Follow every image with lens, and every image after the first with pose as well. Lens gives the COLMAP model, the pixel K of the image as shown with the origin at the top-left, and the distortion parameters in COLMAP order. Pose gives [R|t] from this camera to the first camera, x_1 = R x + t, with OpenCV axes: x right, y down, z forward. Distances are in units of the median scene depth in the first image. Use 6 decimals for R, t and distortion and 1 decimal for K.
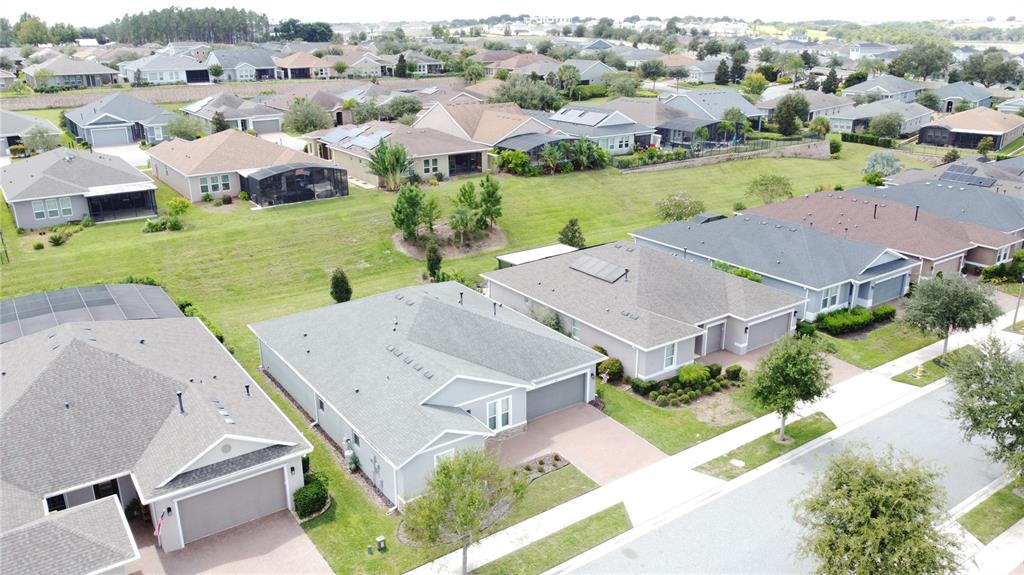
lens RADIAL K [[773.5, 0, 513.7], [0, 773.5, 291.6], [0, 0, 1]] dist [0.005025, -0.016769]
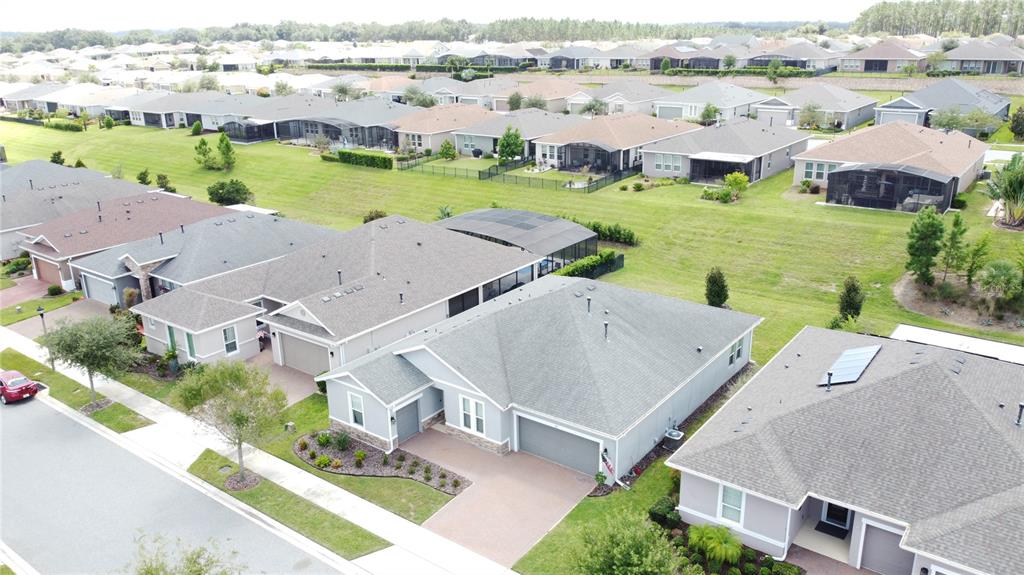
lens RADIAL K [[773.5, 0, 509.1], [0, 773.5, 289.2], [0, 0, 1]] dist [0.005025, -0.016769]
pose [[0.302879, 0.304092, -0.903212, 0.424672], [-0.295001, 0.931096, 0.214556, -0.104148], [0.906222, 0.201464, 0.371717, 0.363424]]
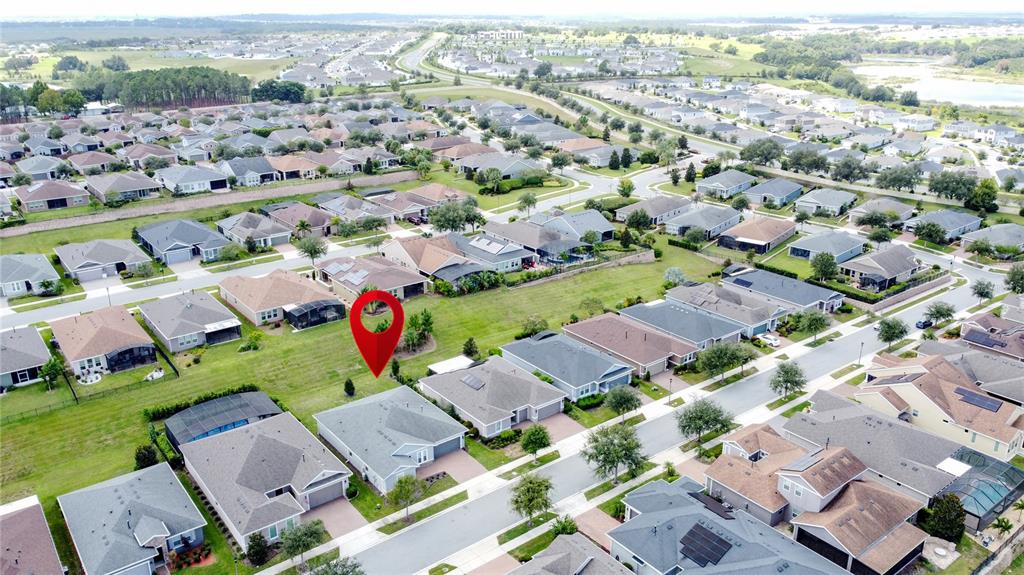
lens RADIAL K [[773.5, 0, 516.3], [0, 773.5, 289.7], [0, 0, 1]] dist [0.005025, -0.016769]
pose [[0.998585, -0.014047, 0.051298, 0.090962], [0.013376, 0.999821, 0.013395, -0.229075], [-0.051477, -0.012690, 0.998594, -0.844652]]
